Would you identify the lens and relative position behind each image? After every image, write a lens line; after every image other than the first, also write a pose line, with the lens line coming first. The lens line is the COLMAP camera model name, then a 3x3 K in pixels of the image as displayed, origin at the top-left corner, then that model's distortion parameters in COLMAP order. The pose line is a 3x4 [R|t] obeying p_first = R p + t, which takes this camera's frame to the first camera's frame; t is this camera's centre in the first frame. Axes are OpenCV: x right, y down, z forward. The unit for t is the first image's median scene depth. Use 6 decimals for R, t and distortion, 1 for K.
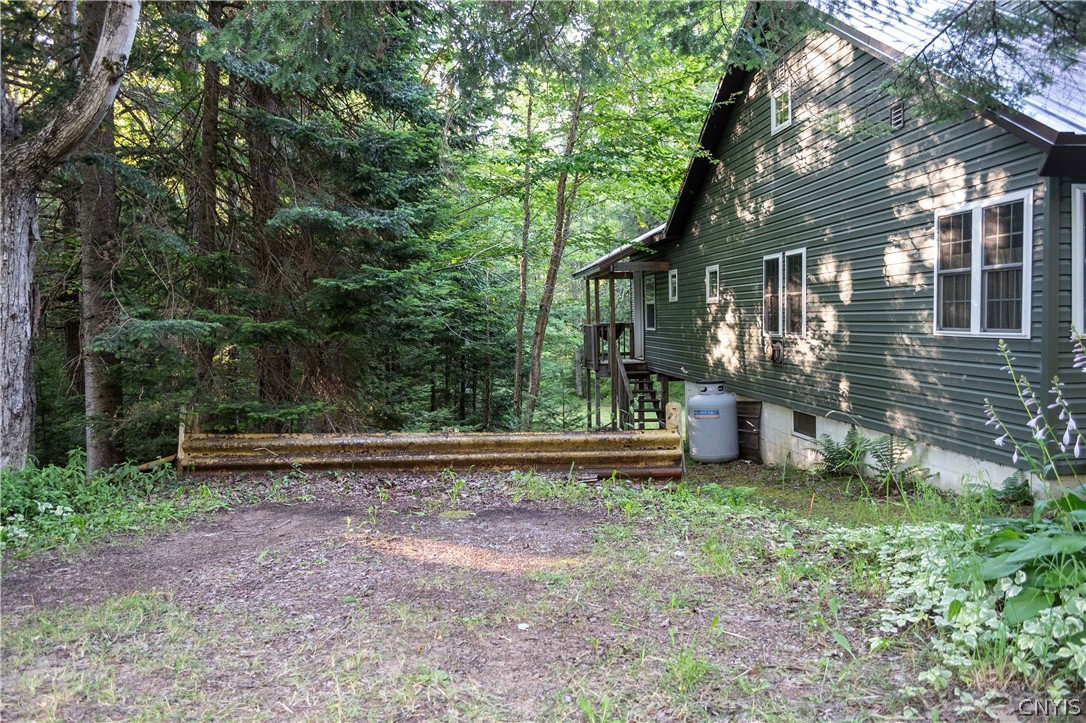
lens RADIAL K [[846.6, 0, 531.4], [0, 846.6, 346.7], [0, 0, 1]] dist [-0.005237, -0.007433]
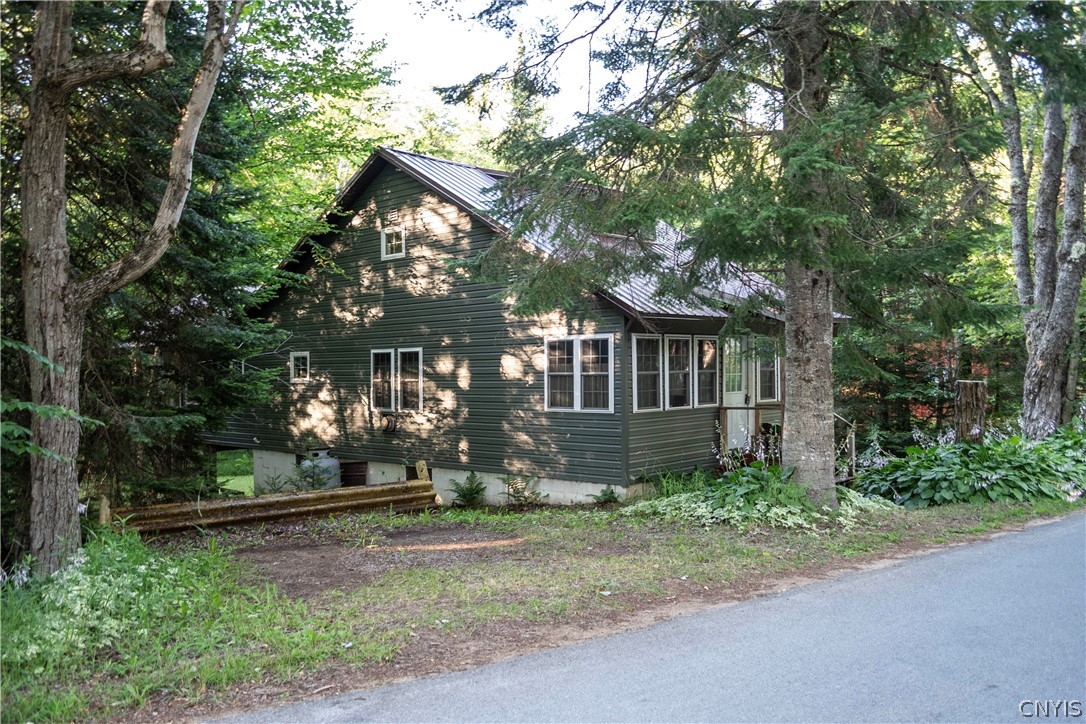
lens RADIAL K [[846.6, 0, 544.4], [0, 846.6, 365.8], [0, 0, 1]] dist [-0.005237, -0.007433]
pose [[0.761006, 0.012786, 0.648618, -0.485704], [0.022916, 0.998652, -0.046573, -0.020141], [-0.648339, 0.050306, 0.759688, -0.216098]]
